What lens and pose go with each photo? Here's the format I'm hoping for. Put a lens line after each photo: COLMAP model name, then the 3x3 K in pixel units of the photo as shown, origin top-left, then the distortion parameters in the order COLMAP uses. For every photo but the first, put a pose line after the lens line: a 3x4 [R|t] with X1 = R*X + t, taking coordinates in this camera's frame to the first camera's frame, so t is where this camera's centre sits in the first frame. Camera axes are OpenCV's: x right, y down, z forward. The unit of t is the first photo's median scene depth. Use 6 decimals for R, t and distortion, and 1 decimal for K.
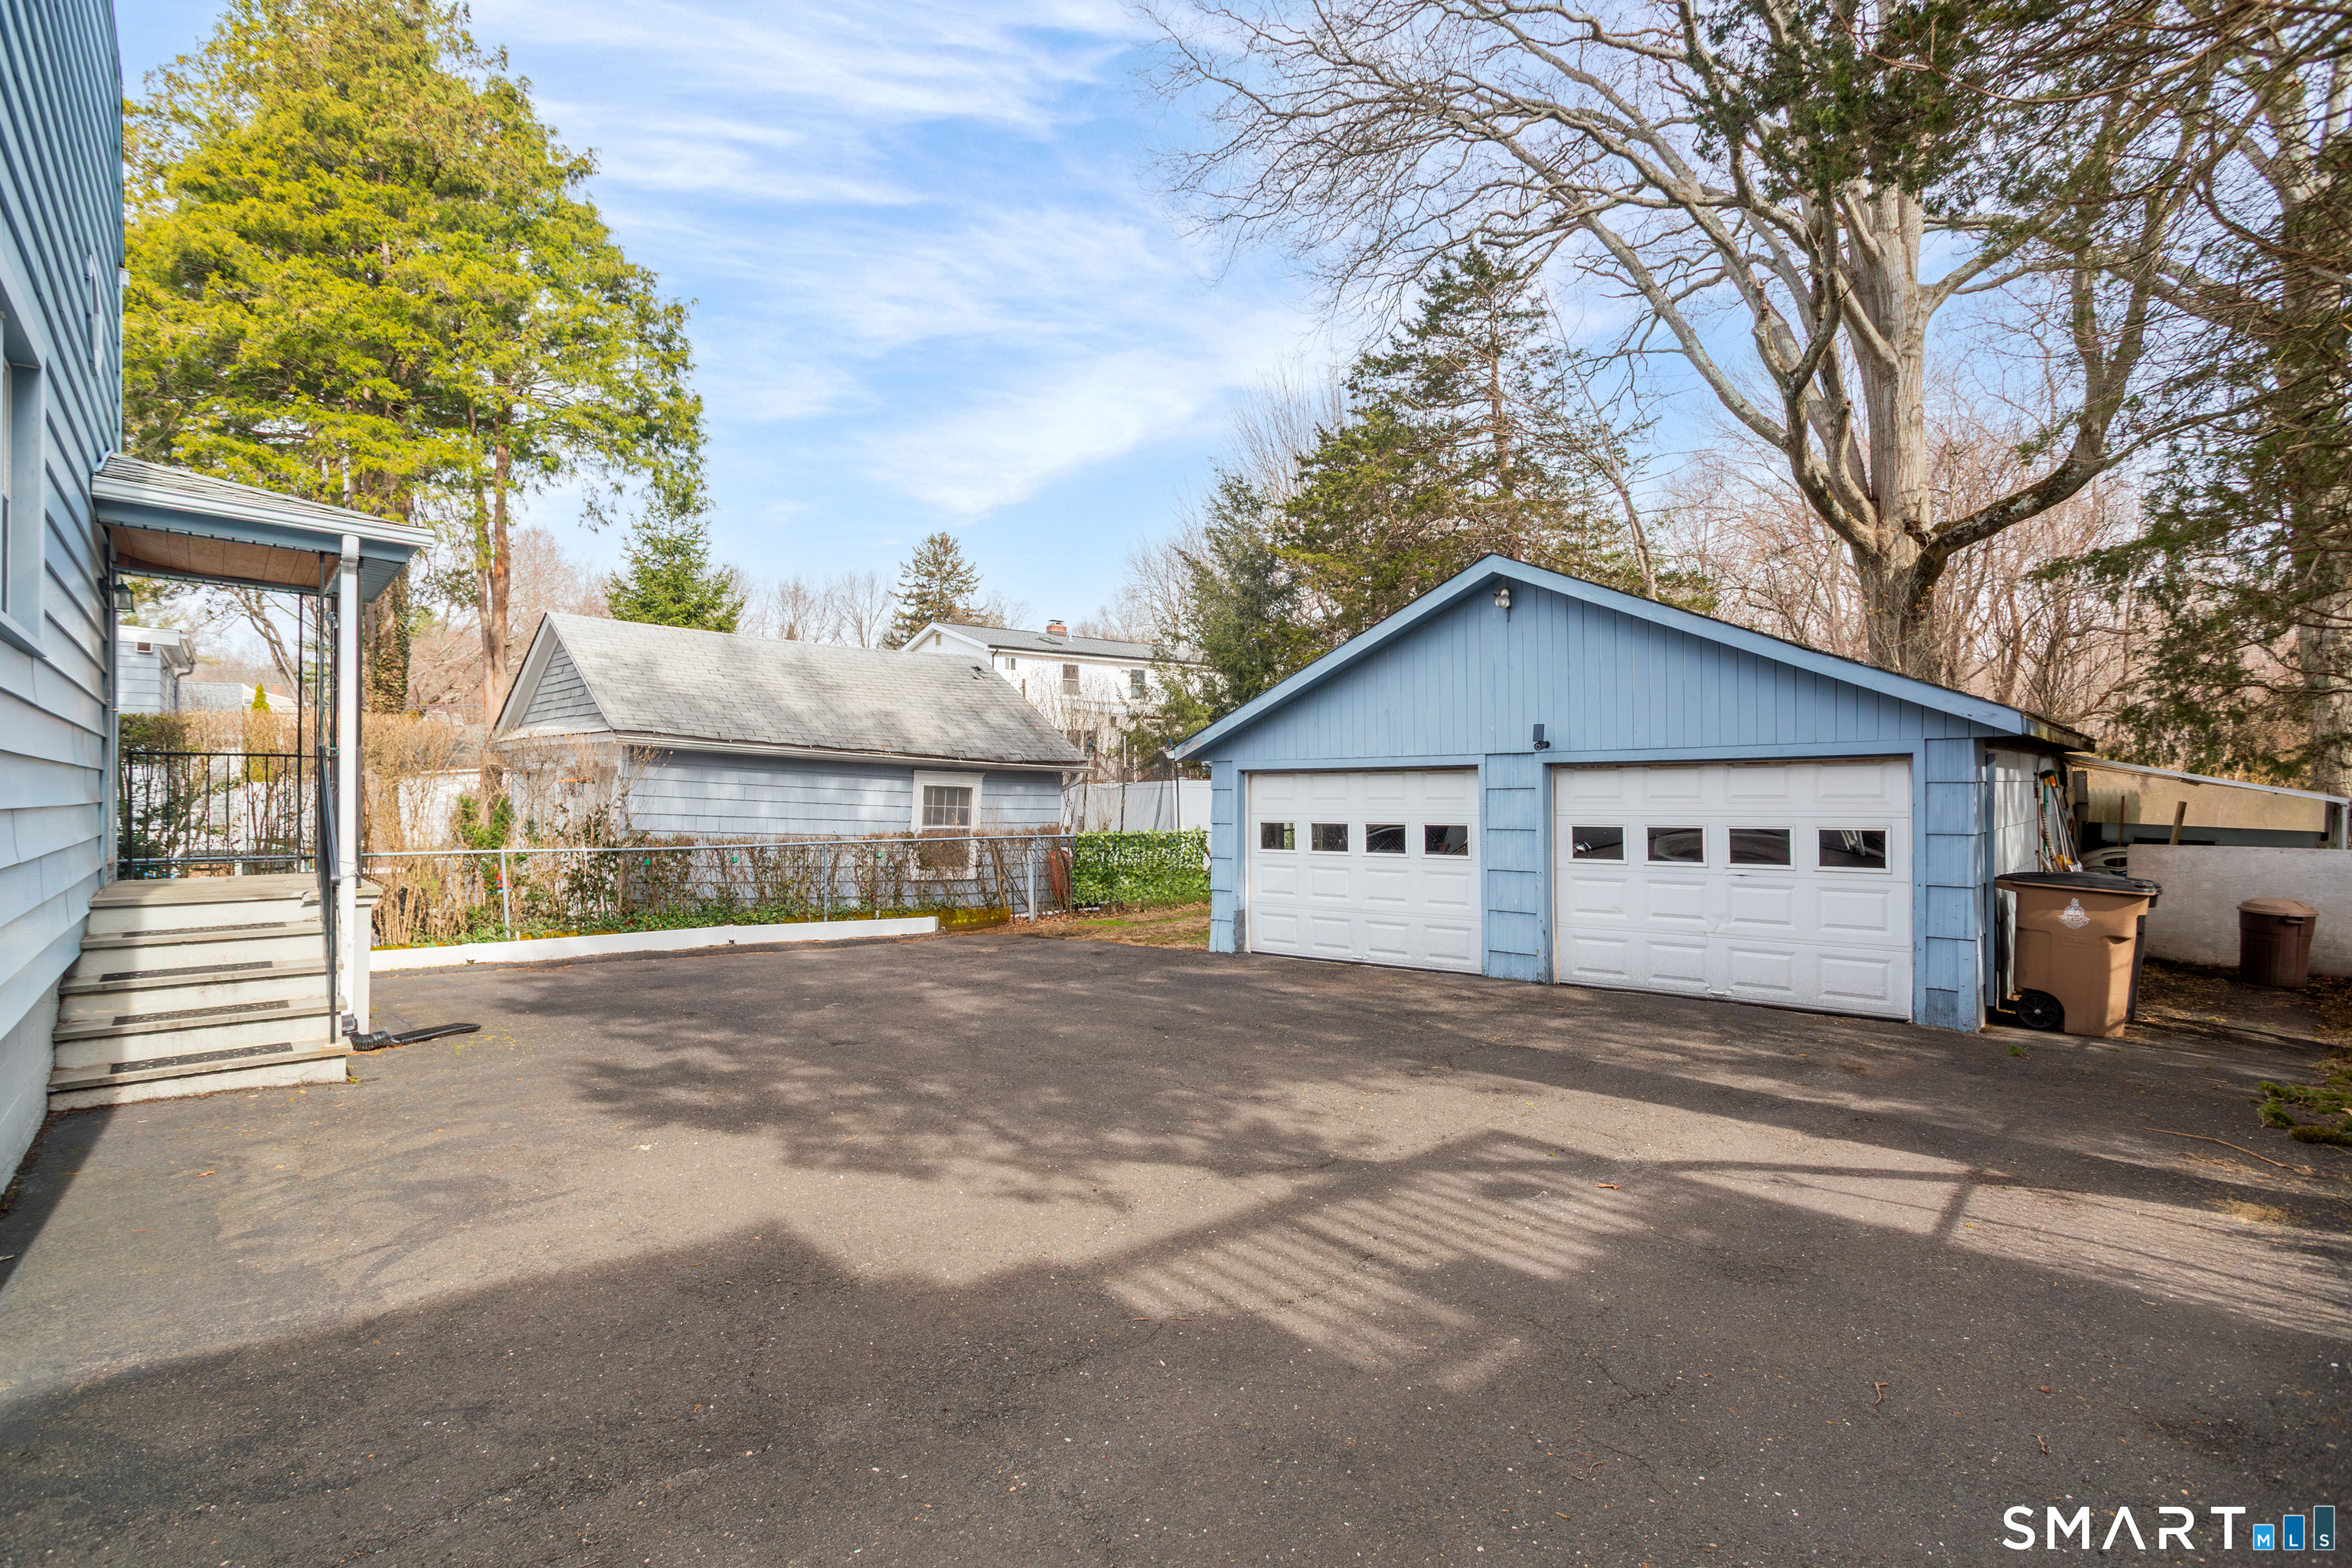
lens RADIAL K [[1160.0, 0, 1166.2], [0, 1160.0, 791.7], [0, 0, 1]] dist [-0.054452, 0.029643]
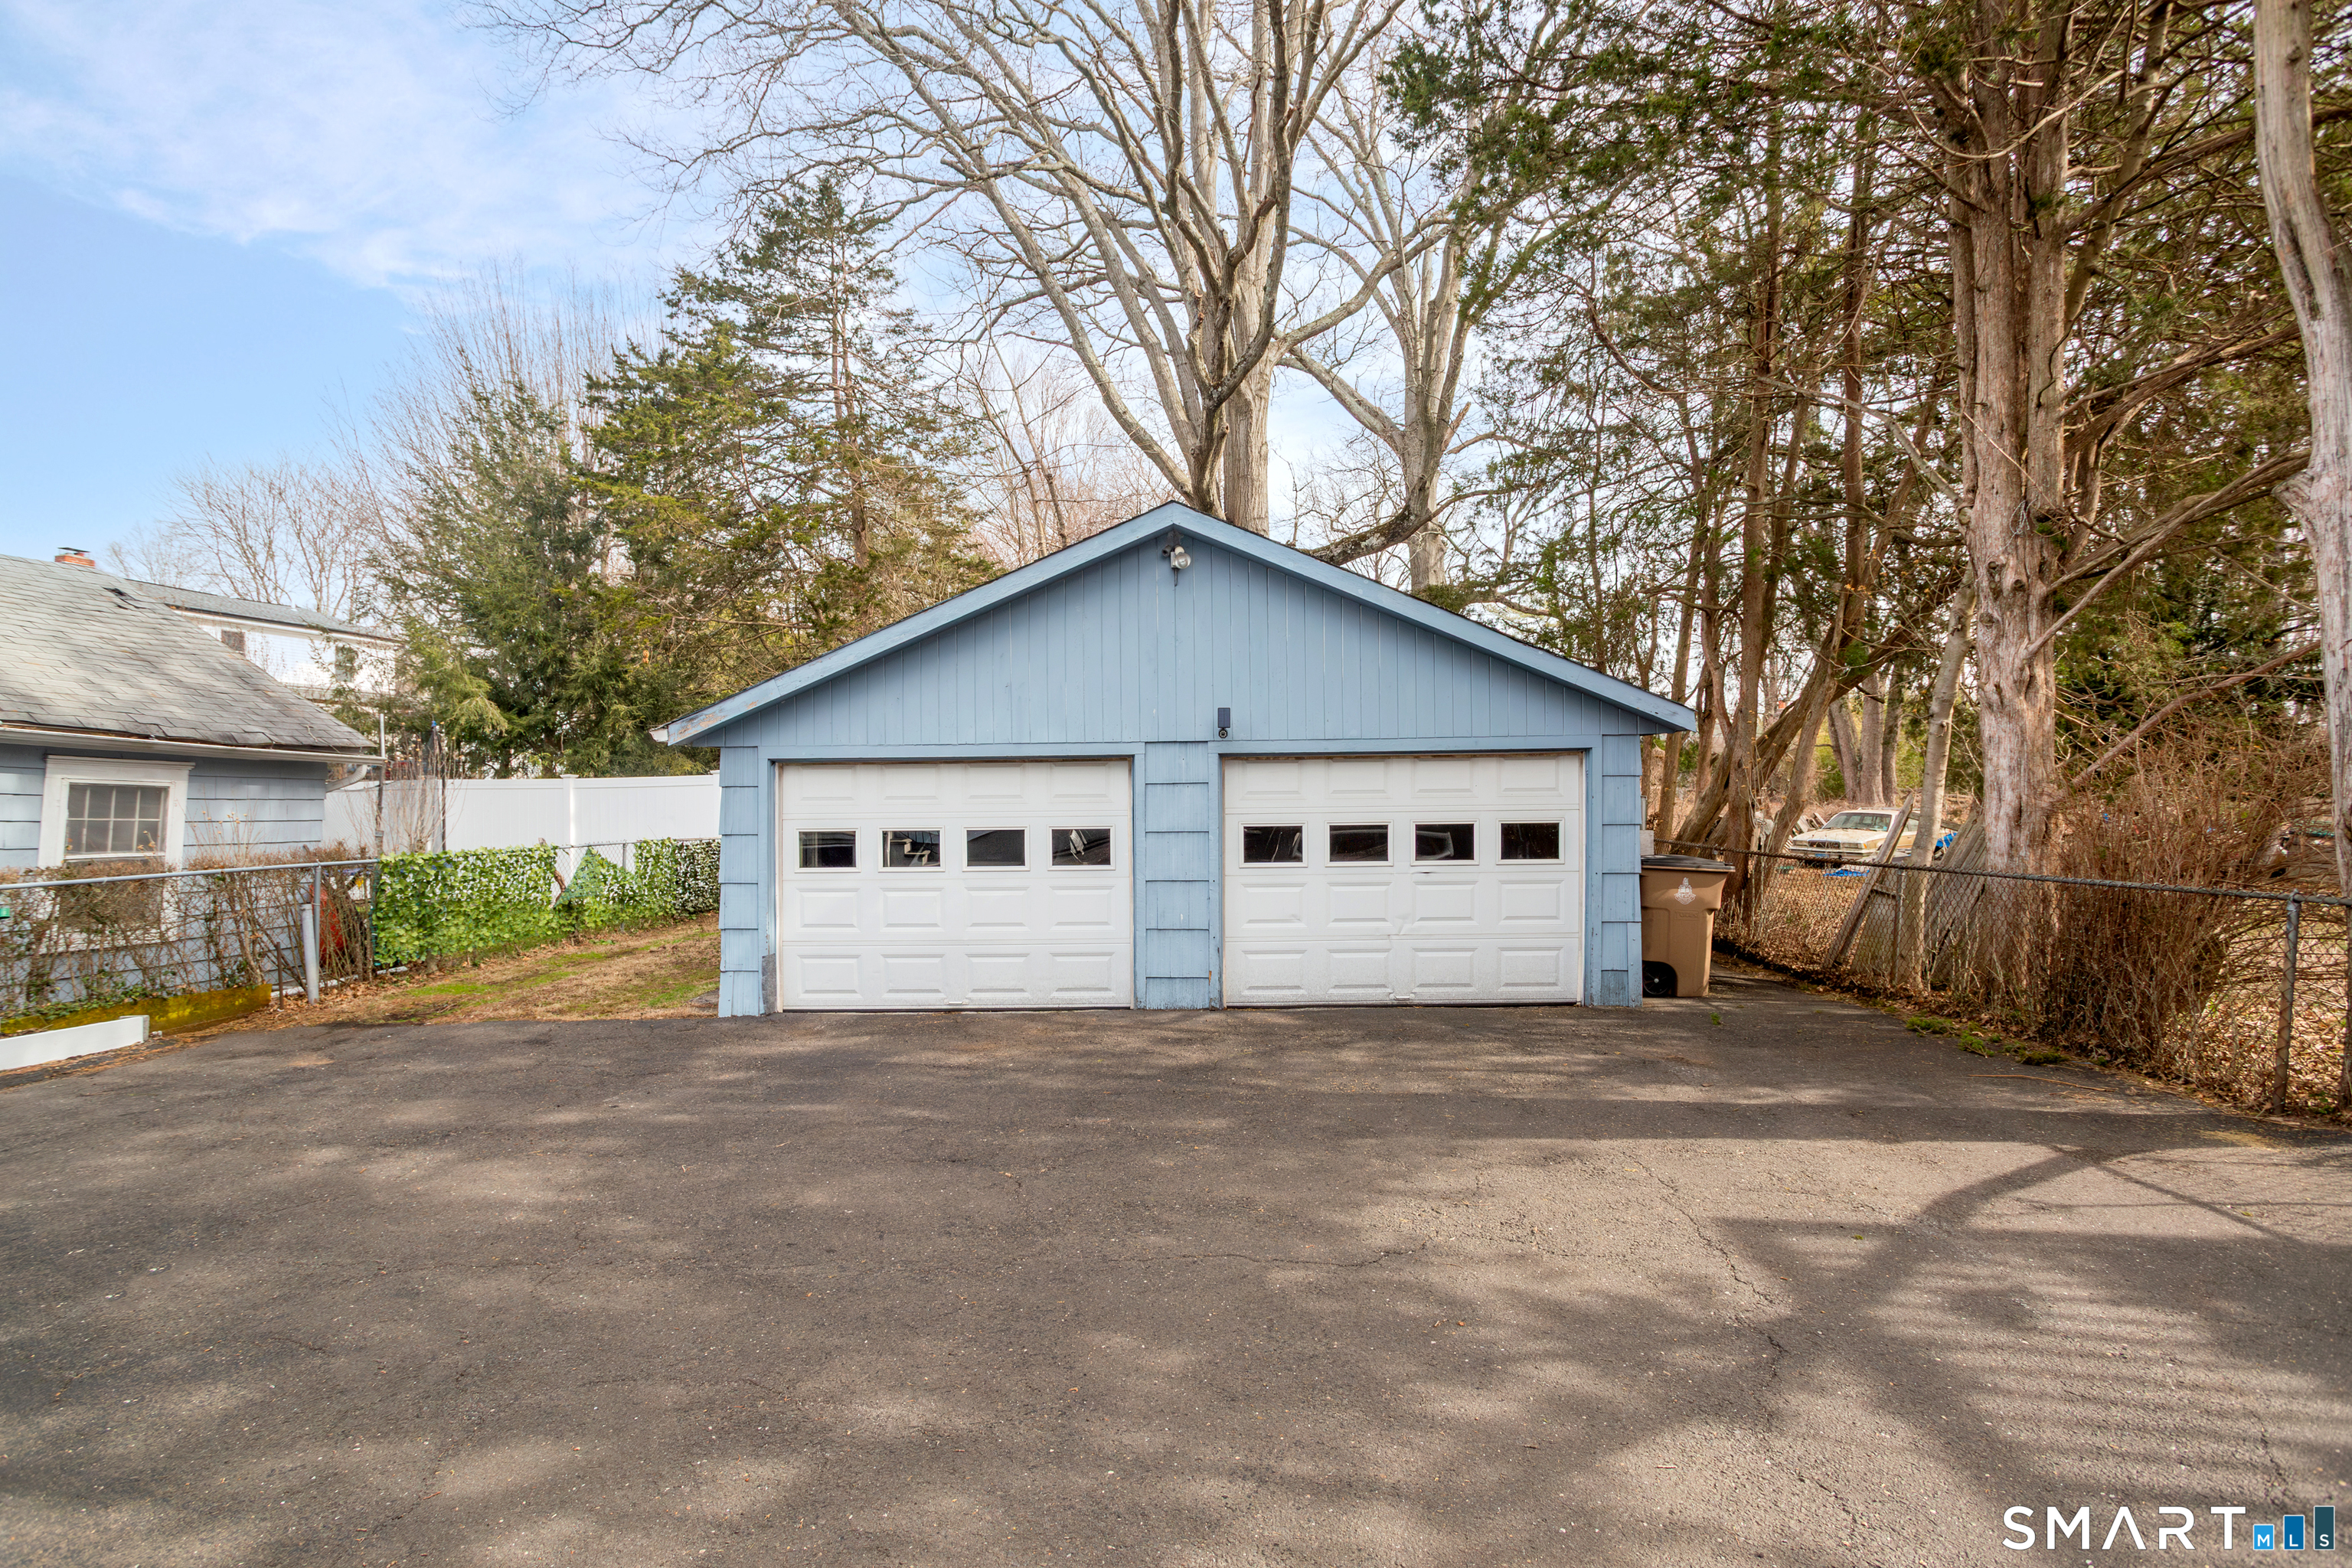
lens RADIAL K [[1160.0, 0, 1166.2], [0, 1160.0, 791.7], [0, 0, 1]] dist [-0.054452, 0.029643]
pose [[0.751927, -0.002359, 0.659242, -0.288829], [0.006205, 0.999975, -0.003500, 0.007203], [-0.659217, 0.006723, 0.751923, 0.400113]]
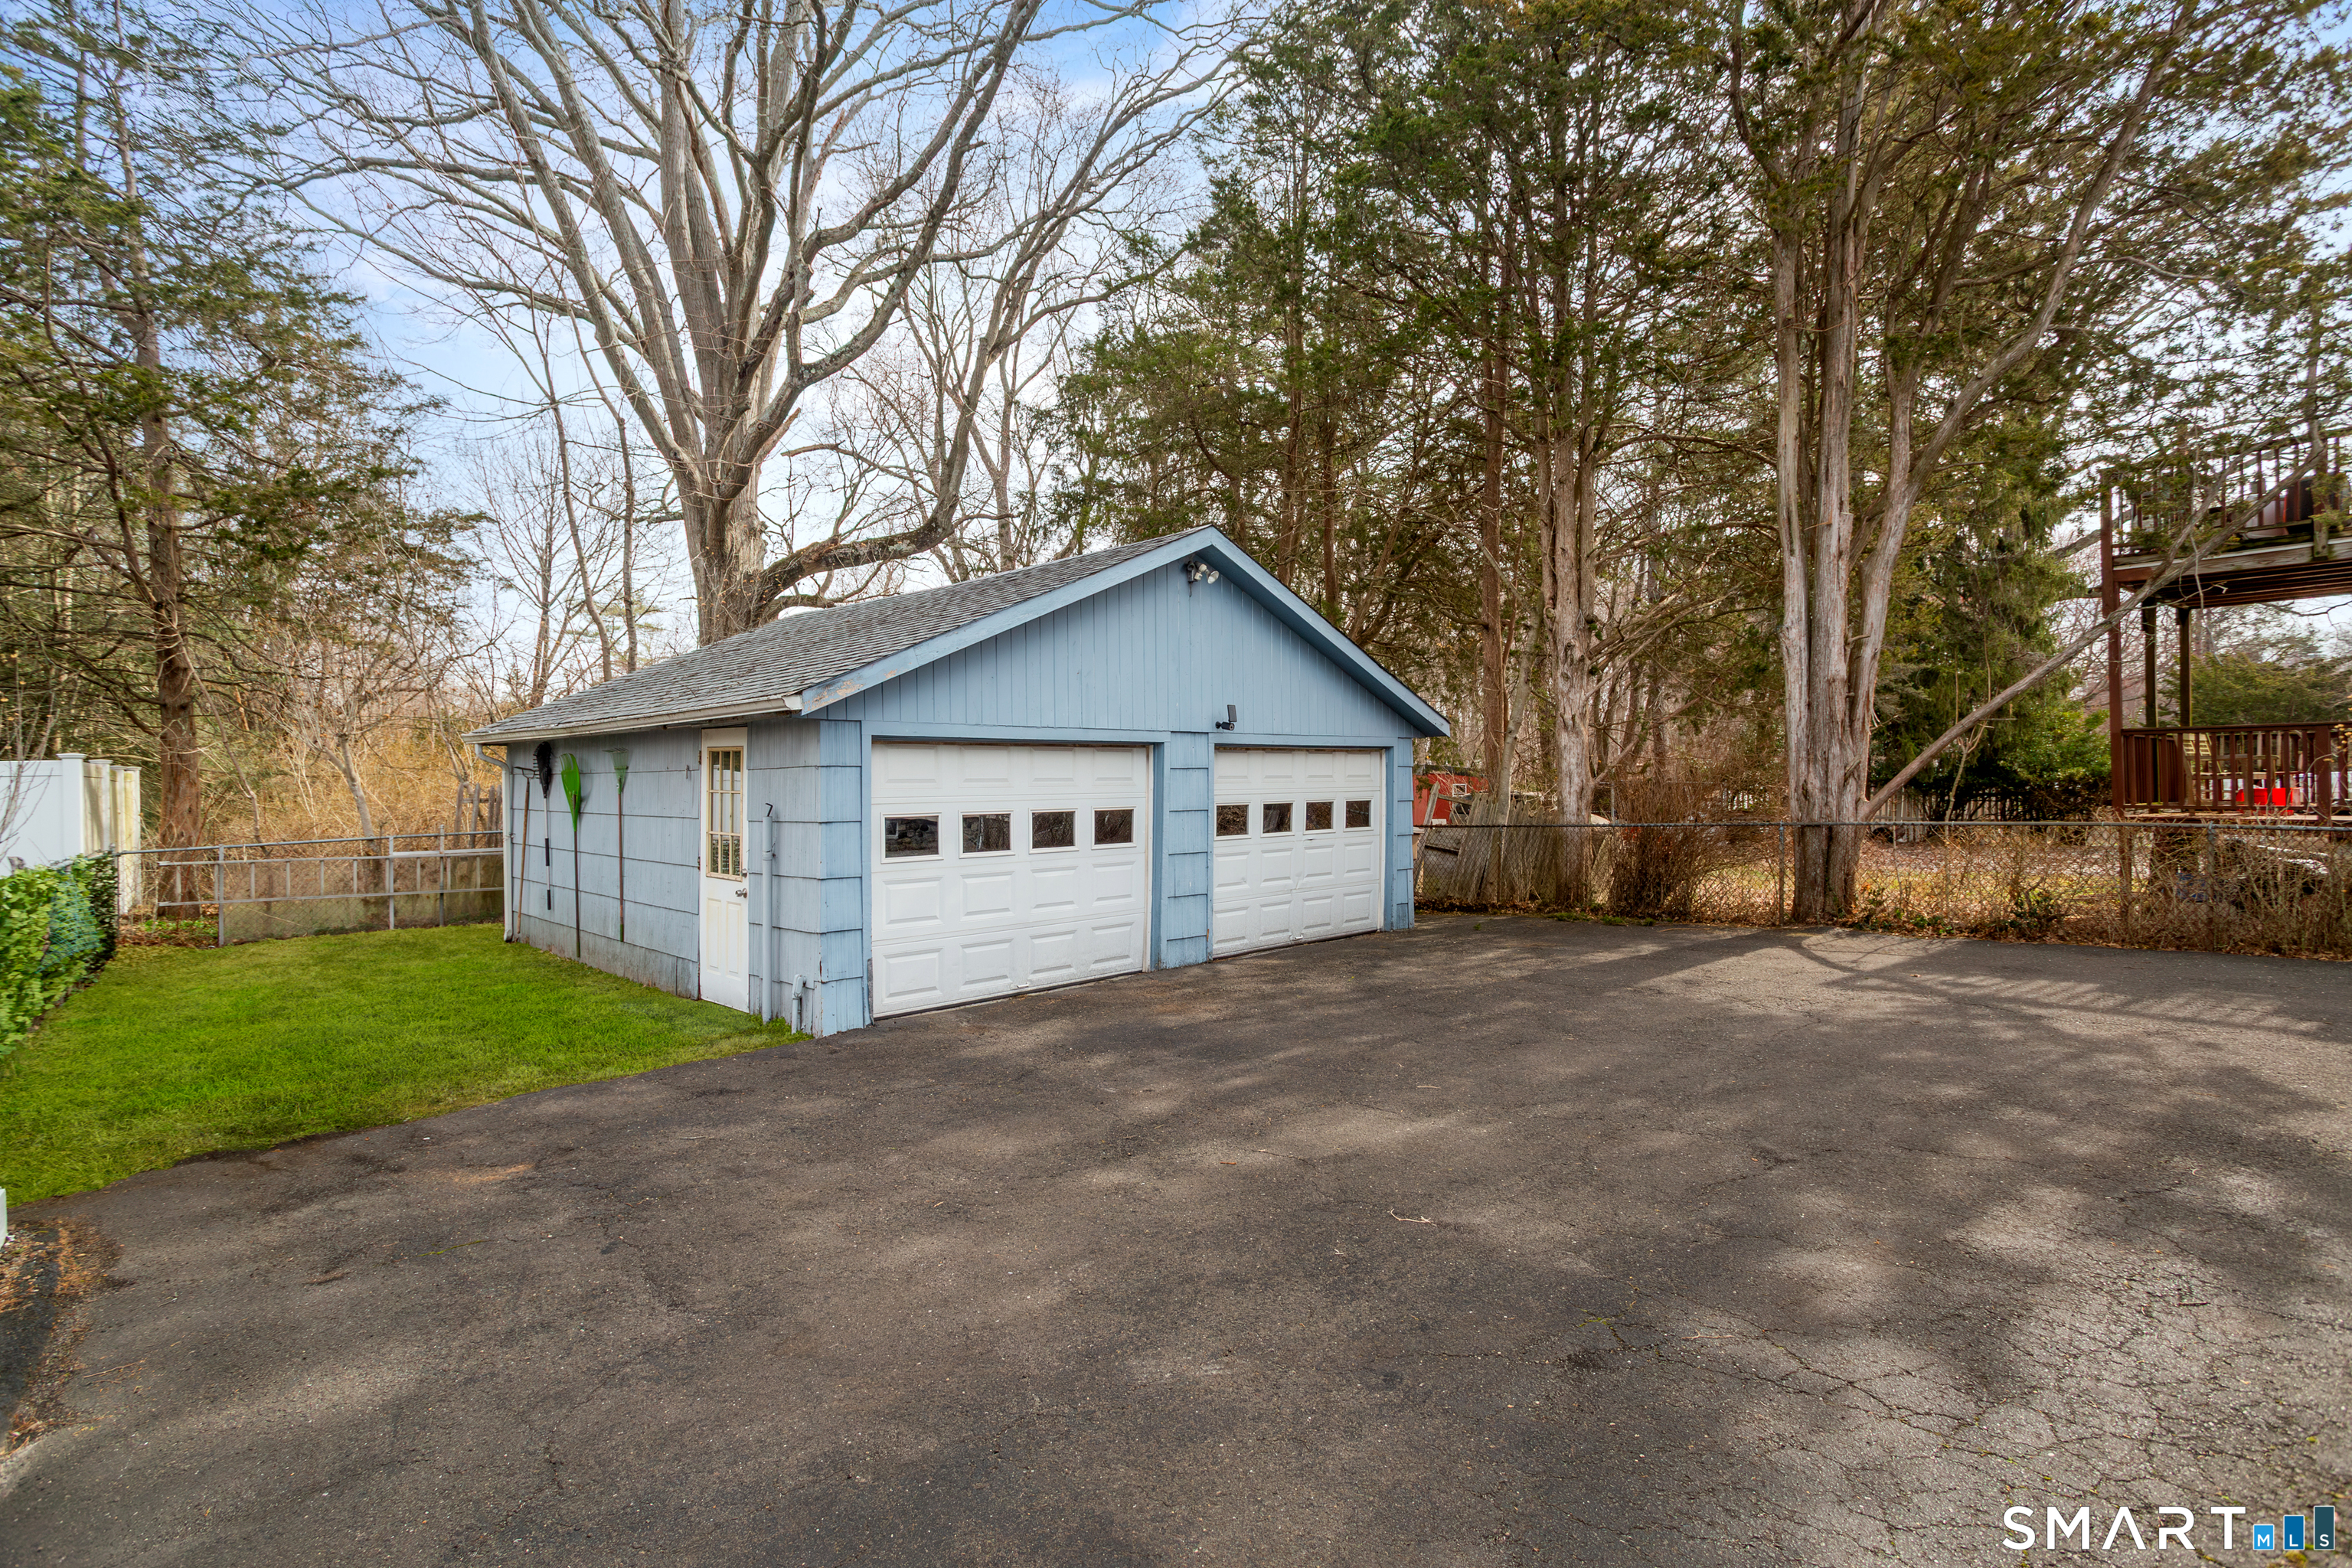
lens RADIAL K [[1160.0, 0, 1166.2], [0, 1160.0, 791.7], [0, 0, 1]] dist [-0.054452, 0.029643]
pose [[0.036711, 0.000302, 0.999326, -0.734203], [0.014255, 0.999898, -0.000826, 0.019116], [-0.999224, 0.014276, 0.036703, 1.069903]]
